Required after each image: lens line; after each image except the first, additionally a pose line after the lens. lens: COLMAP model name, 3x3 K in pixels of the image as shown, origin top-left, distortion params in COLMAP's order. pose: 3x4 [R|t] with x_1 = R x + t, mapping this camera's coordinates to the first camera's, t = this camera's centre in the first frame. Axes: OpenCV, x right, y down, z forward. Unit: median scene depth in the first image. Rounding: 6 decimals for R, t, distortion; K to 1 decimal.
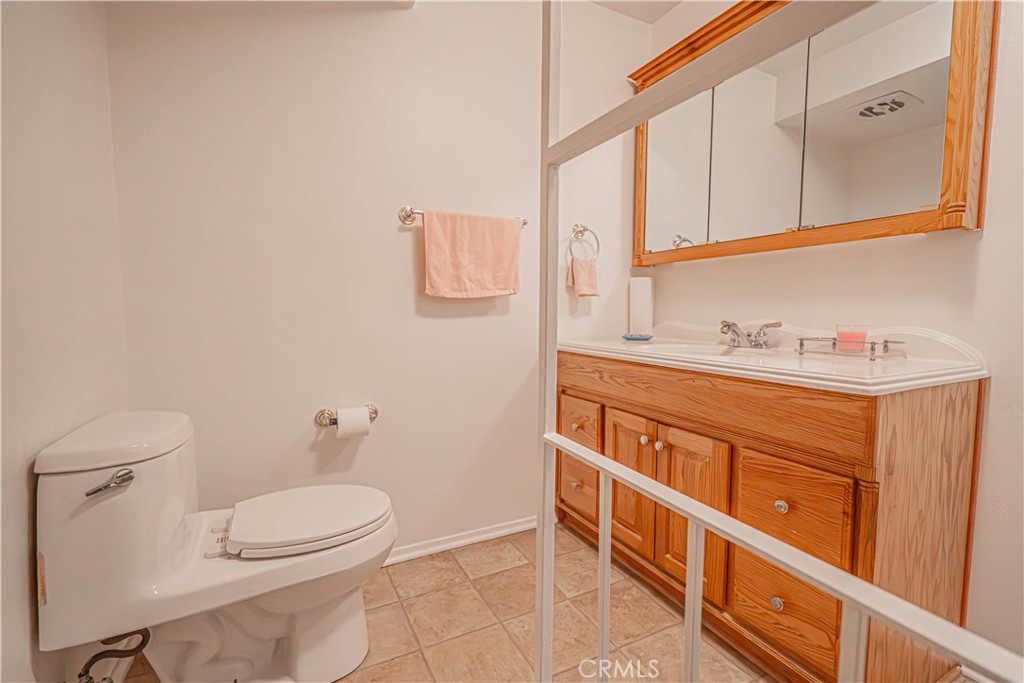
lens RADIAL K [[462.0, 0, 515.2], [0, 462.0, 345.4], [0, 0, 1]] dist [-0.006594, 0.001235]
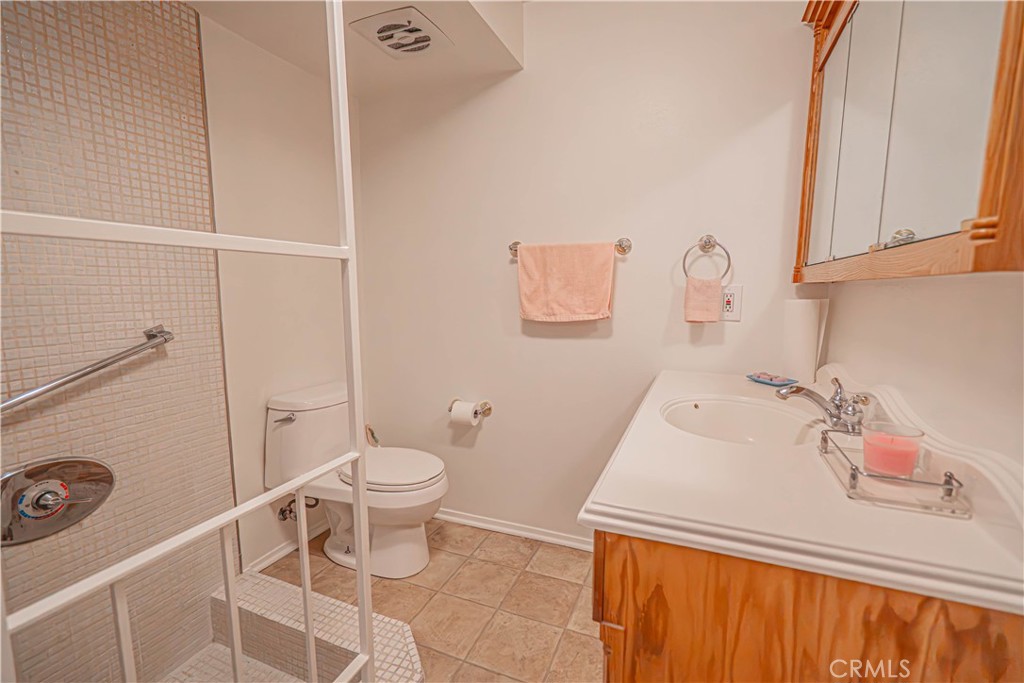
lens RADIAL K [[462.0, 0, 515.2], [0, 462.0, 345.4], [0, 0, 1]] dist [-0.006594, 0.001235]
pose [[0.647642, 0.097635, -0.755663, 0.665241], [-0.062226, 0.995221, 0.075256, -0.124207], [0.759400, -0.001717, 0.650622, 0.228604]]
